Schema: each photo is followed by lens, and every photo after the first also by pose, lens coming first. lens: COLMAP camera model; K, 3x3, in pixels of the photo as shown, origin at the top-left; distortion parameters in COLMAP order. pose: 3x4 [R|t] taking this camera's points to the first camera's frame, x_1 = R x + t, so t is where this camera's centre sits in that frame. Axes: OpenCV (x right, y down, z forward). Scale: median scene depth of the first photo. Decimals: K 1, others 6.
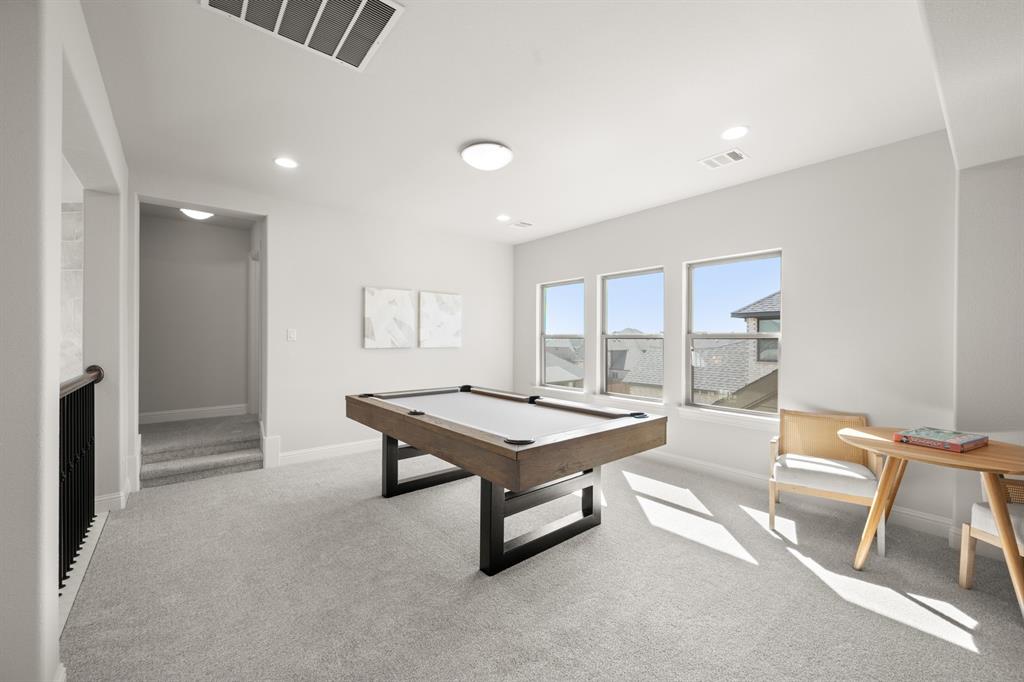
lens RADIAL K [[403.5, 0, 514.3], [0, 403.5, 339.4], [0, 0, 1]] dist [0.000744, -0.000130]
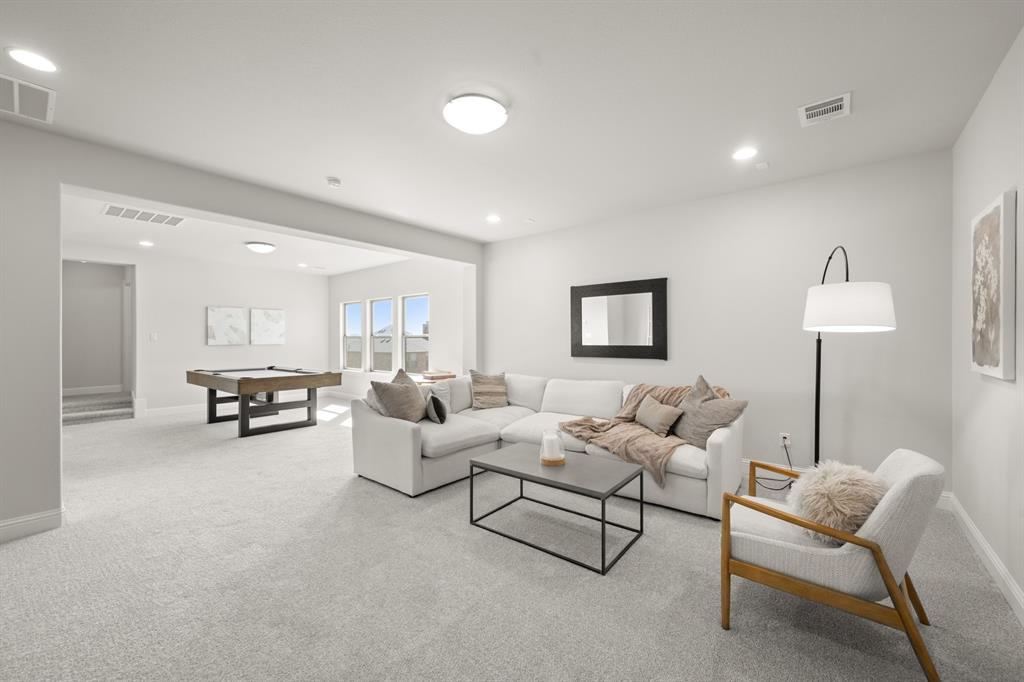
lens RADIAL K [[403.5, 0, 514.3], [0, 403.5, 339.4], [0, 0, 1]] dist [0.000744, -0.000130]
pose [[0.982330, -0.007324, 0.187011, 0.516247], [0.007321, 0.999973, 0.000706, 0.006866], [-0.187011, 0.000675, 0.982358, -0.786019]]
